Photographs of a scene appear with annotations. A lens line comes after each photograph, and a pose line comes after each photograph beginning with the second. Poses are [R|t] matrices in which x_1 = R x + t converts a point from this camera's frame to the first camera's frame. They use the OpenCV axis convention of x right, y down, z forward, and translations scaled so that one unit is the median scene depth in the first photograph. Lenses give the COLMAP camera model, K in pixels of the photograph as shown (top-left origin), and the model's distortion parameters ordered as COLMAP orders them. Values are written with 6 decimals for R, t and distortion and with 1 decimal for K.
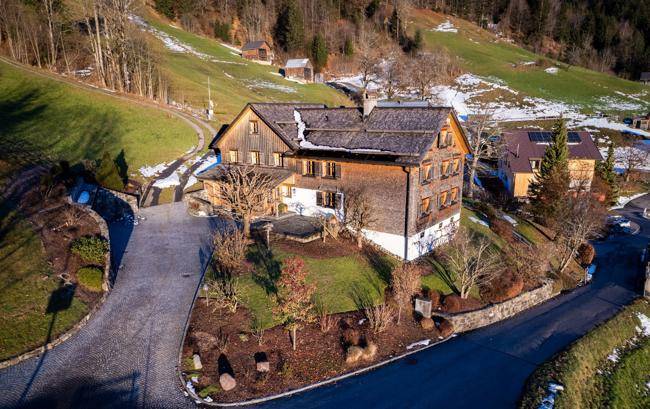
lens RADIAL K [[435.9, 0, 325.0], [0, 435.9, 204.5], [0, 0, 1]] dist [-0.036196, -0.000497]
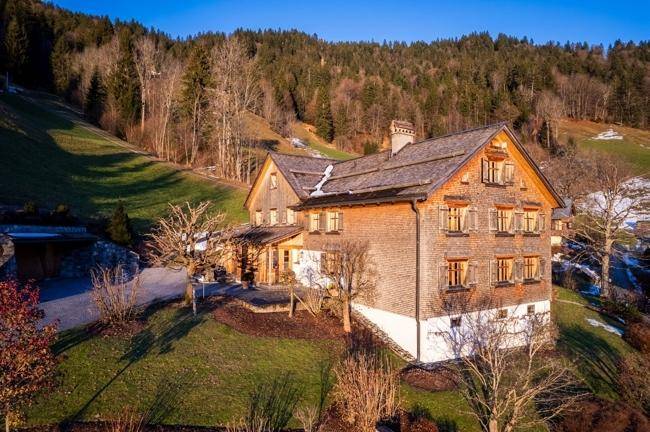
lens RADIAL K [[415.6, 0, 325.8], [0, 415.6, 211.9], [0, 0, 1]] dist [-0.085819, 0.076574]
pose [[0.933397, -0.002941, -0.358834, 0.228212], [-0.086681, 0.968507, -0.233411, 0.061784], [0.348220, 0.248970, 0.903746, 0.339708]]
